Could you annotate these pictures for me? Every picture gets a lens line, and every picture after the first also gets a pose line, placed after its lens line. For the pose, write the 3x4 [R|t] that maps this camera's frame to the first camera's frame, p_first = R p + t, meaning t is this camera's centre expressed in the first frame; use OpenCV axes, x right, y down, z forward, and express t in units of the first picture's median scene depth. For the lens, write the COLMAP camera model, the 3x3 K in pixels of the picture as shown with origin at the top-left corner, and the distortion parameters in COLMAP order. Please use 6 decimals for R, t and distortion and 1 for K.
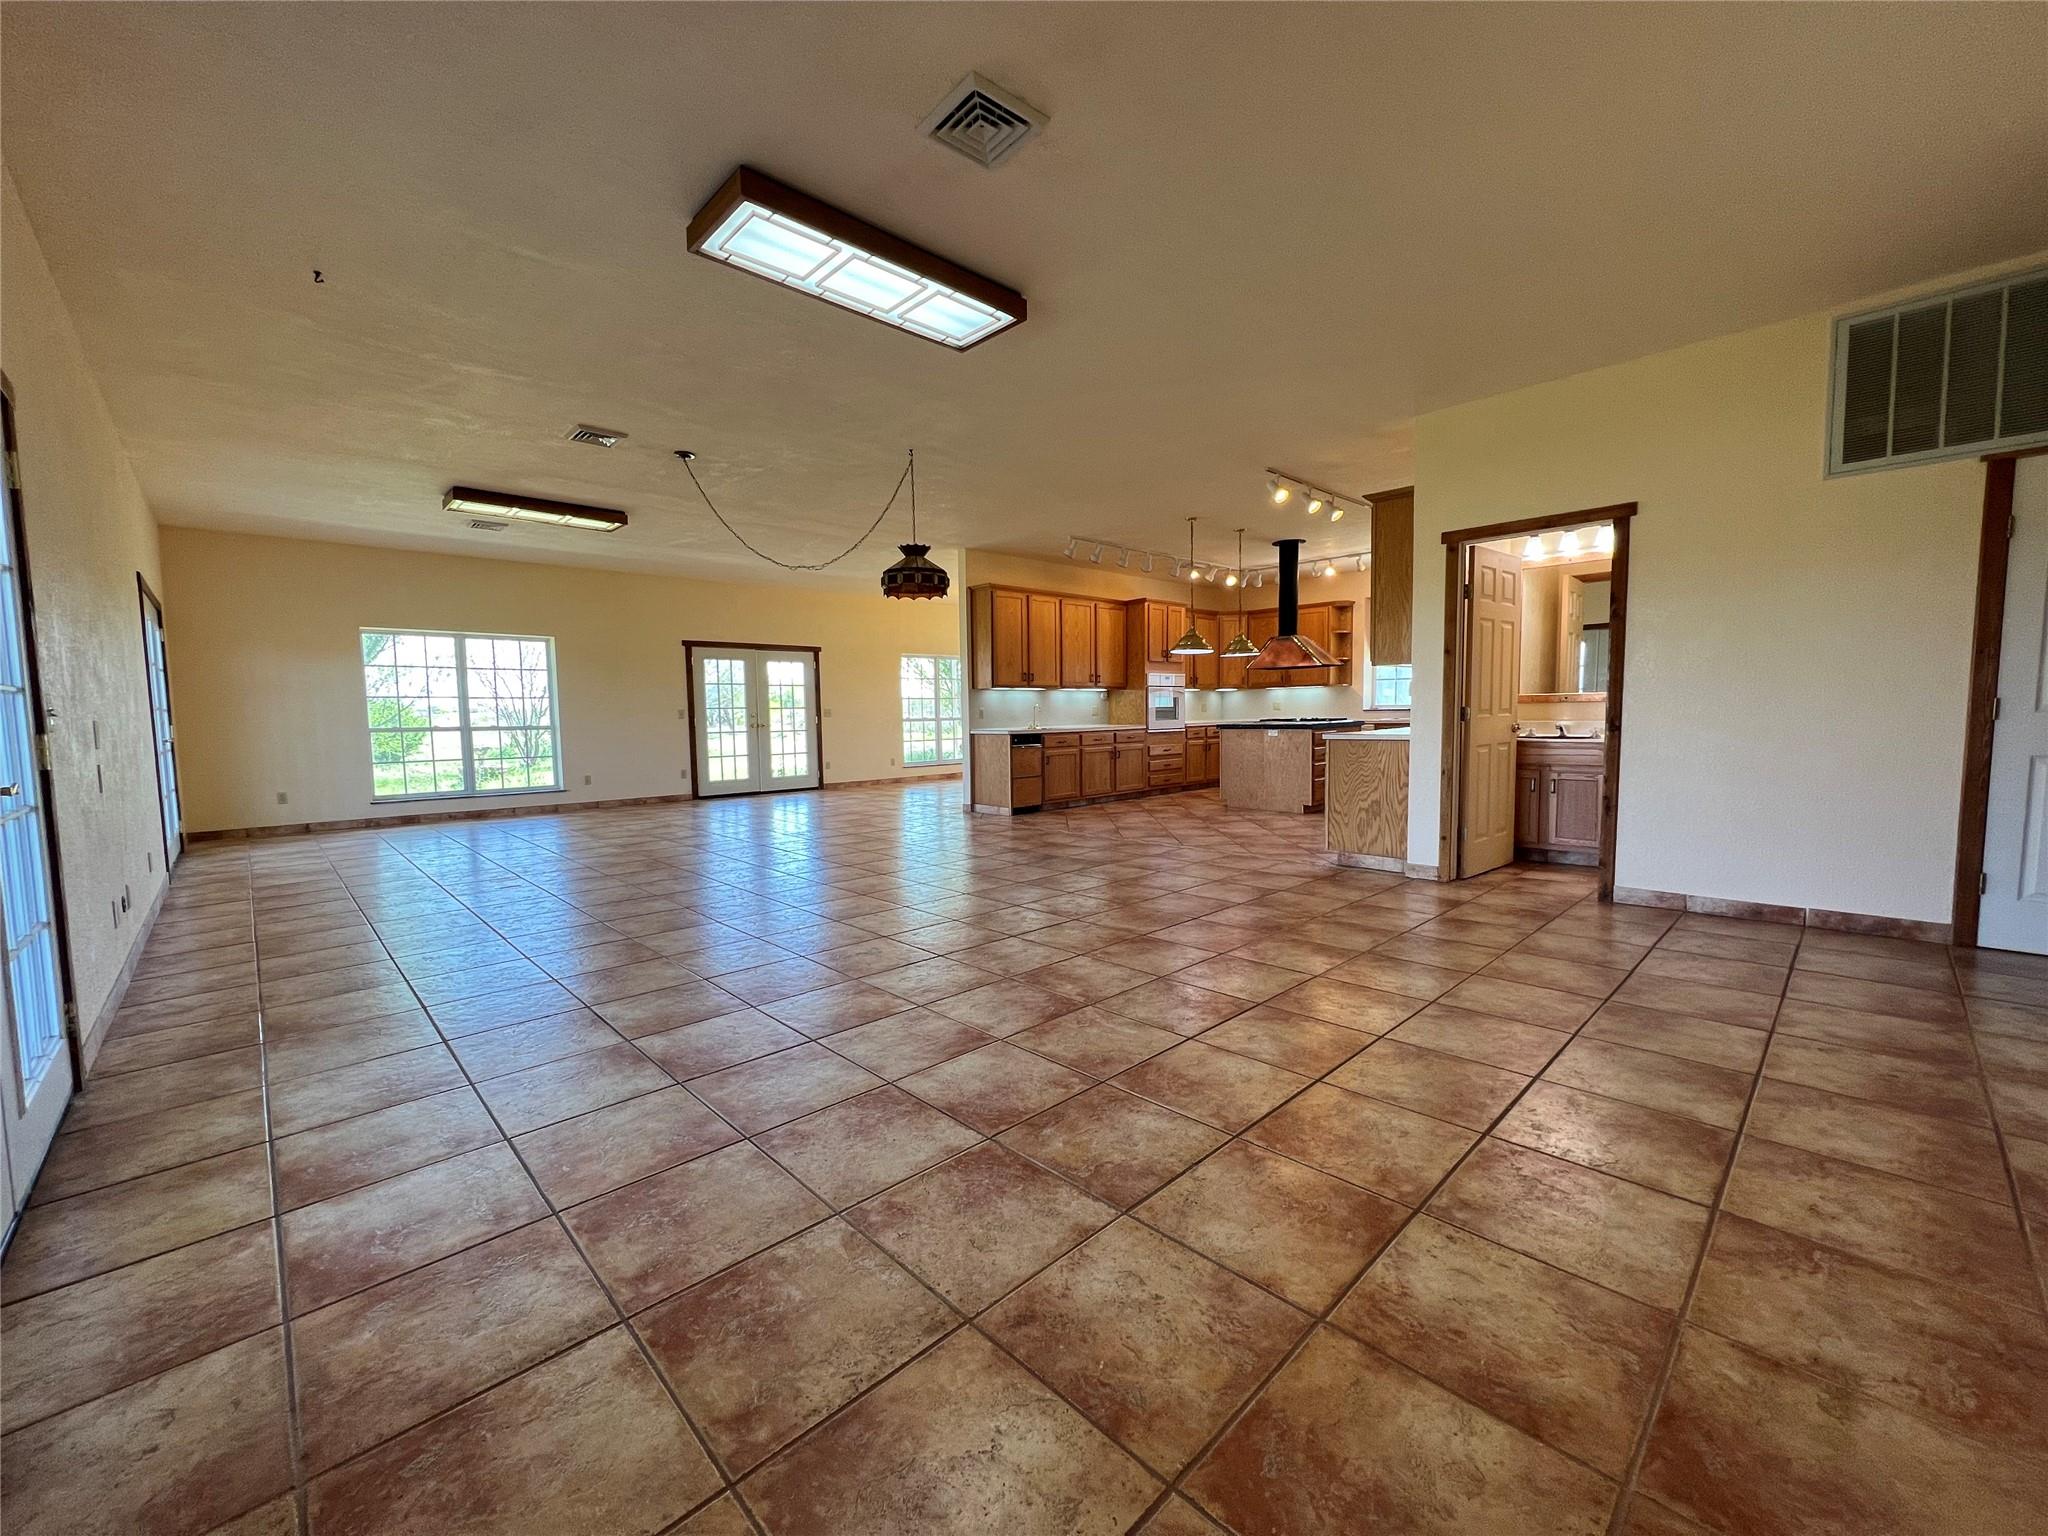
lens RADIAL K [[818.1, 0, 1021.1], [0, 818.1, 771.8], [0, 0, 1]] dist [-0.001560, 0.000569]
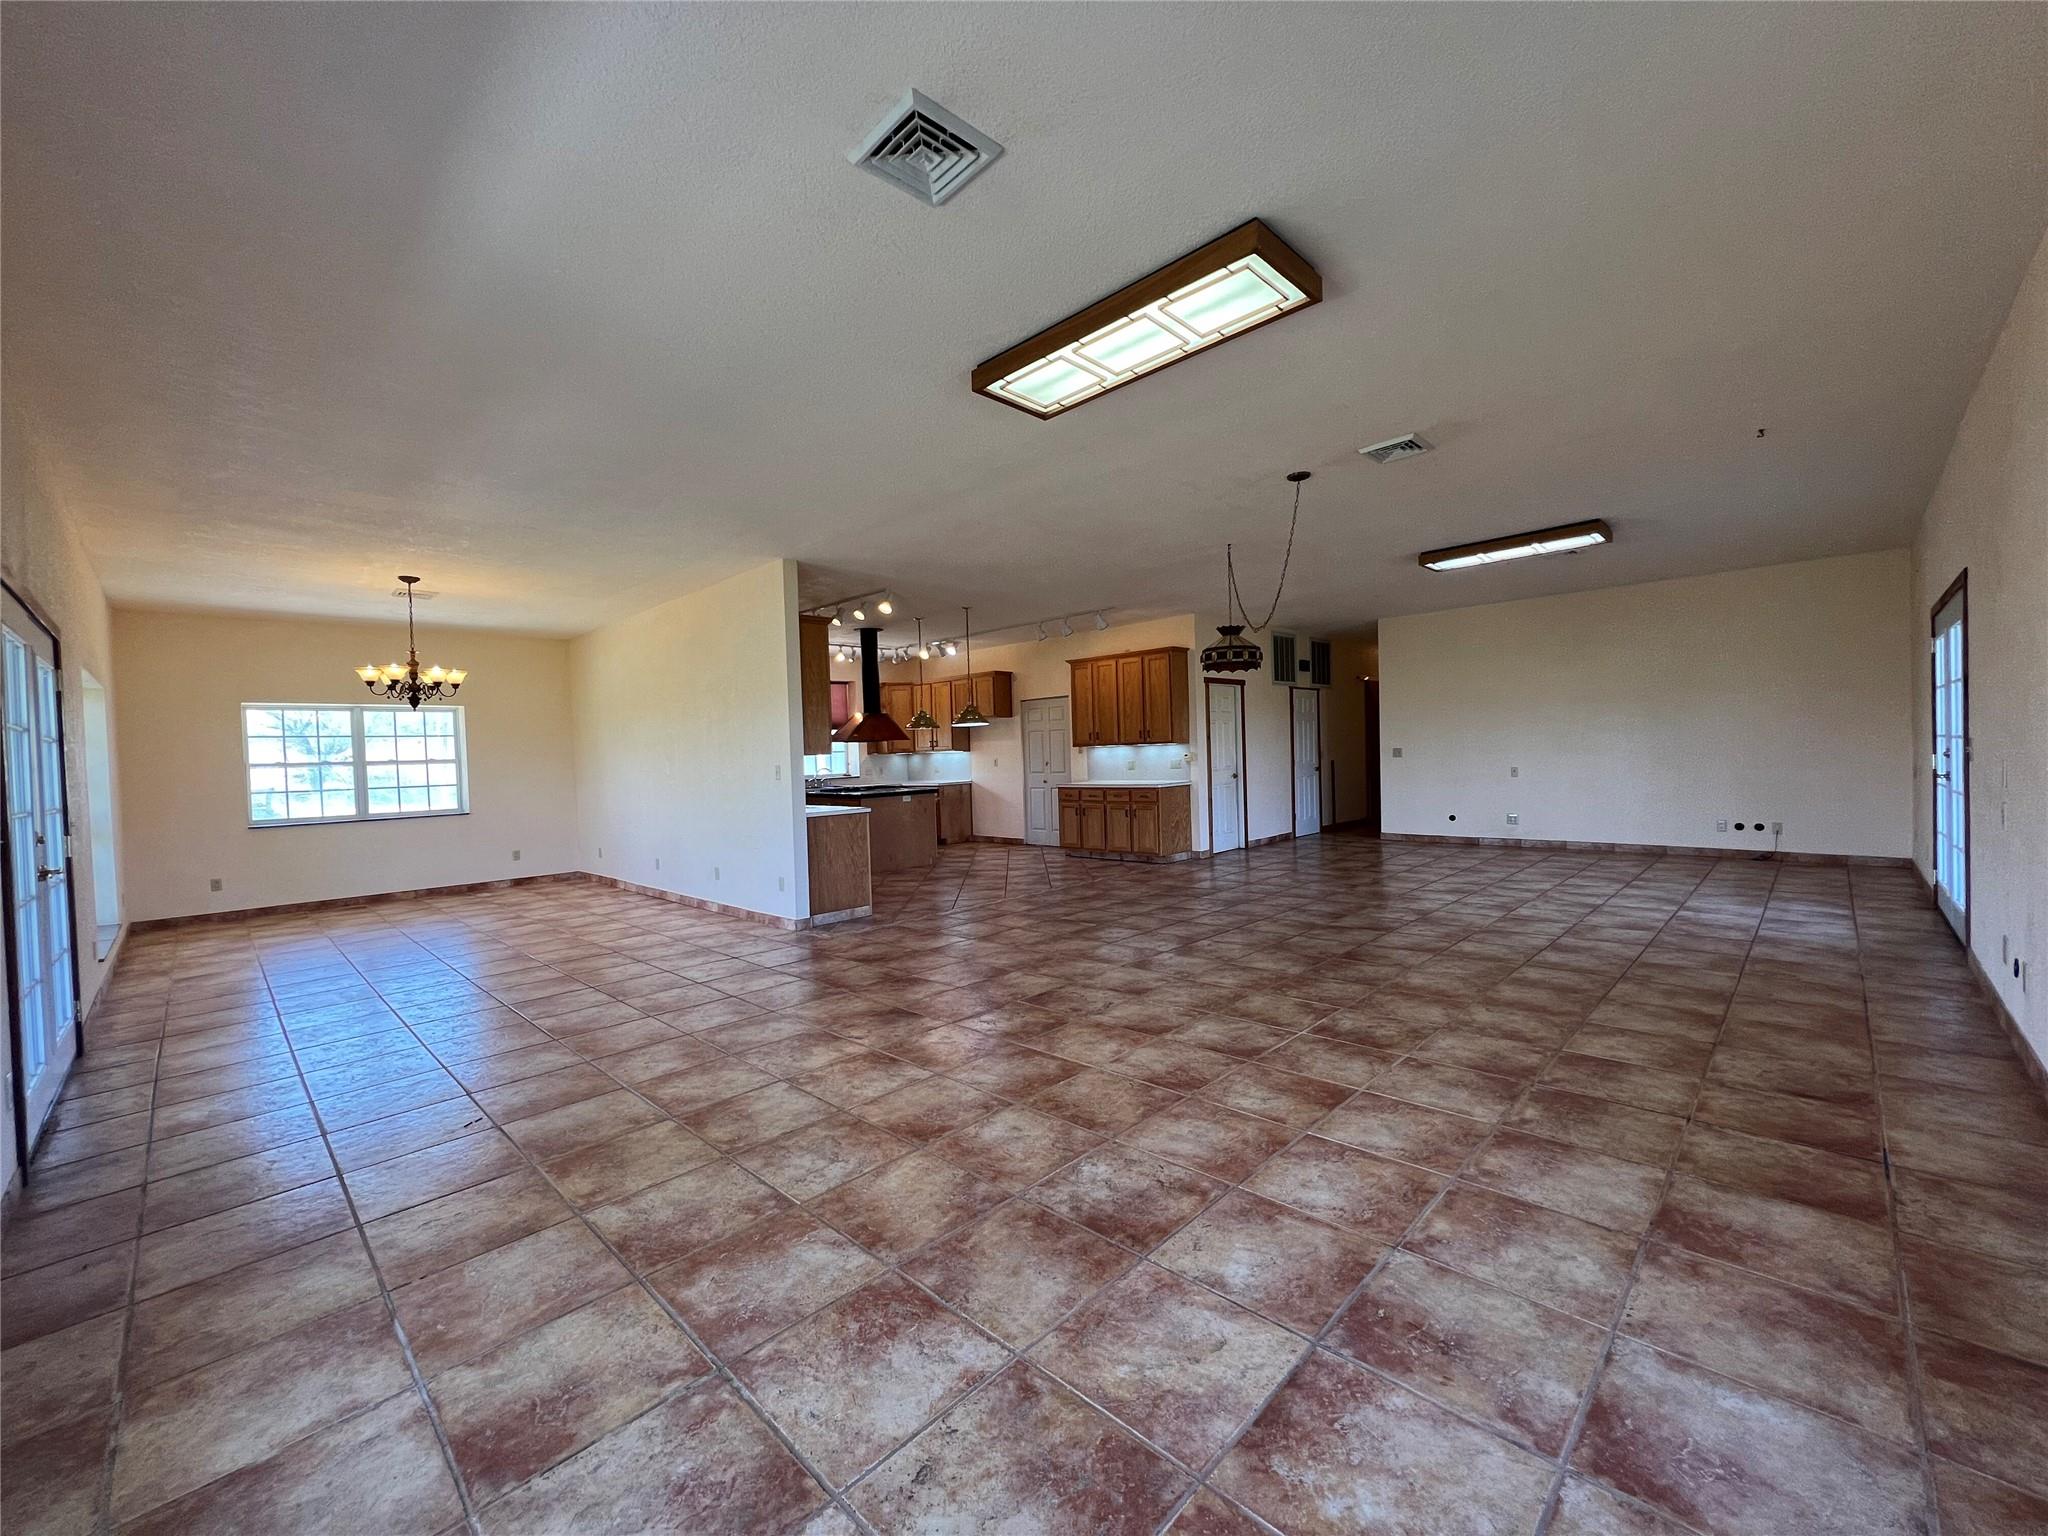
lens RADIAL K [[818.1, 0, 1021.1], [0, 818.1, 771.8], [0, 0, 1]] dist [-0.001560, 0.000569]
pose [[-0.026162, -0.002718, 0.999654, -0.728376], [0.113018, 0.993577, 0.005659, -0.065250], [-0.993248, 0.113127, -0.025687, 0.768375]]
